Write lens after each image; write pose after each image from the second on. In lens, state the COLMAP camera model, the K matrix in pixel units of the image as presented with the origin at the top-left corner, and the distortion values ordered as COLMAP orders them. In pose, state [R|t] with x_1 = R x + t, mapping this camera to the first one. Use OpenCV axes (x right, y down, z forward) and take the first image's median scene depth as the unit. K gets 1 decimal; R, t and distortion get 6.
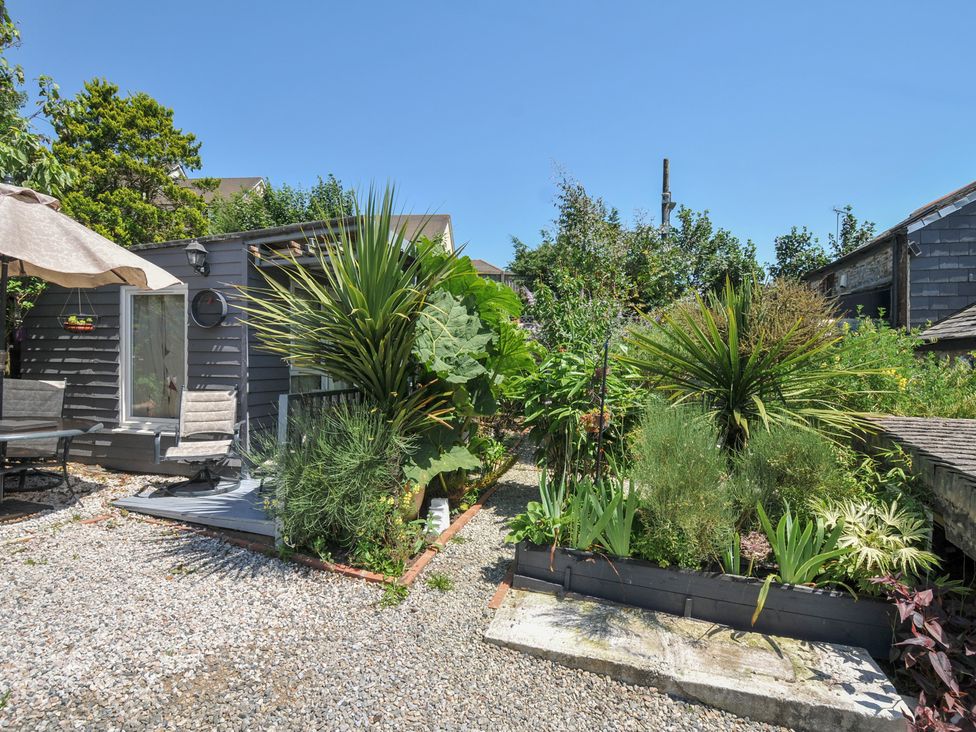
lens RADIAL K [[480.0, 0, 493.9], [0, 480.0, 374.6], [0, 0, 1]] dist [0.018573, -0.026017]
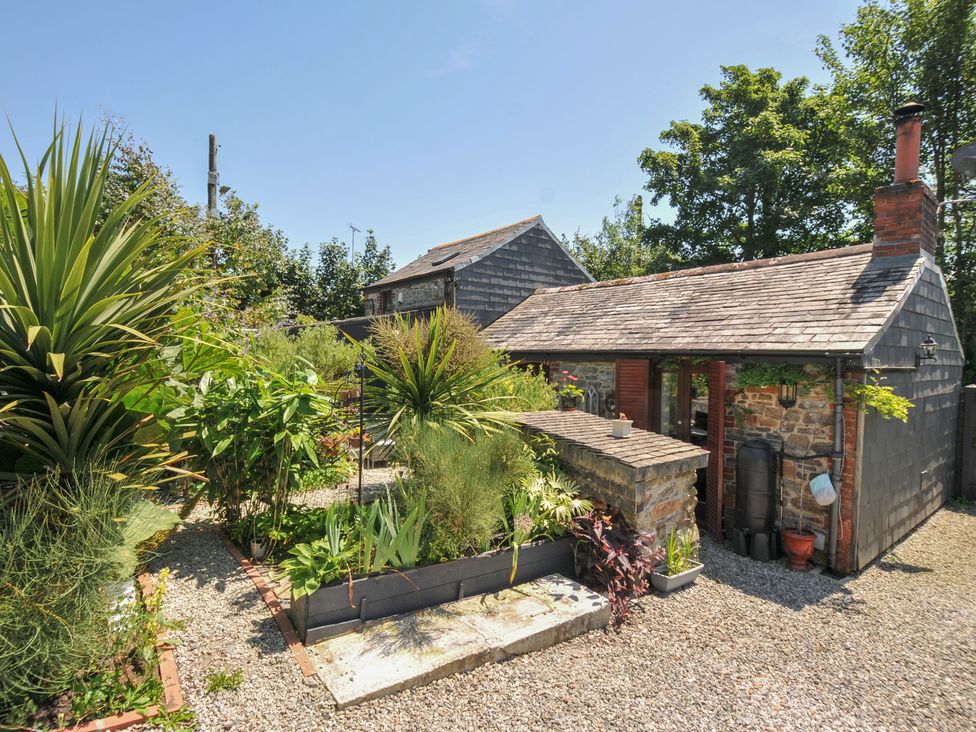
lens RADIAL K [[480.0, 0, 493.9], [0, 480.0, 374.6], [0, 0, 1]] dist [0.018573, -0.026017]
pose [[0.613858, -0.021947, 0.789112, -0.465023], [0.010179, 0.999750, 0.019887, -0.075584], [-0.789351, -0.004176, 0.613928, 0.192057]]
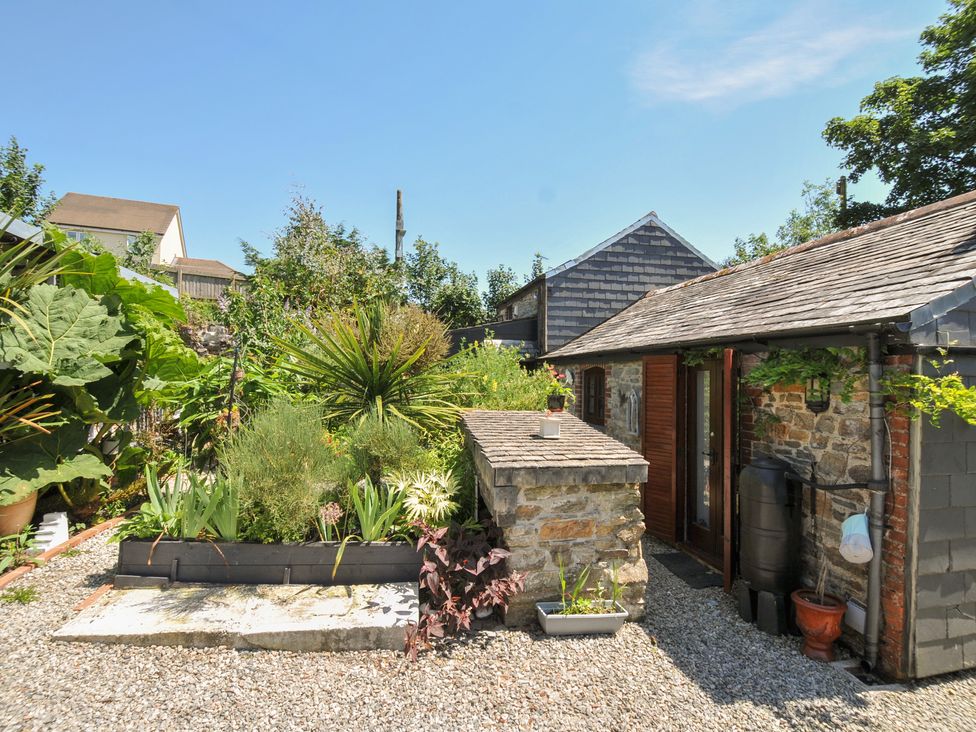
lens RADIAL K [[468.6, 0, 491.6], [0, 468.6, 370.6], [0, 0, 1]] dist [0.012651, -0.021144]
pose [[0.892278, 0.016369, 0.451189, 0.310185], [0.000541, 0.999303, -0.037325, 0.028459], [-0.451485, 0.033548, 0.891648, -0.245382]]
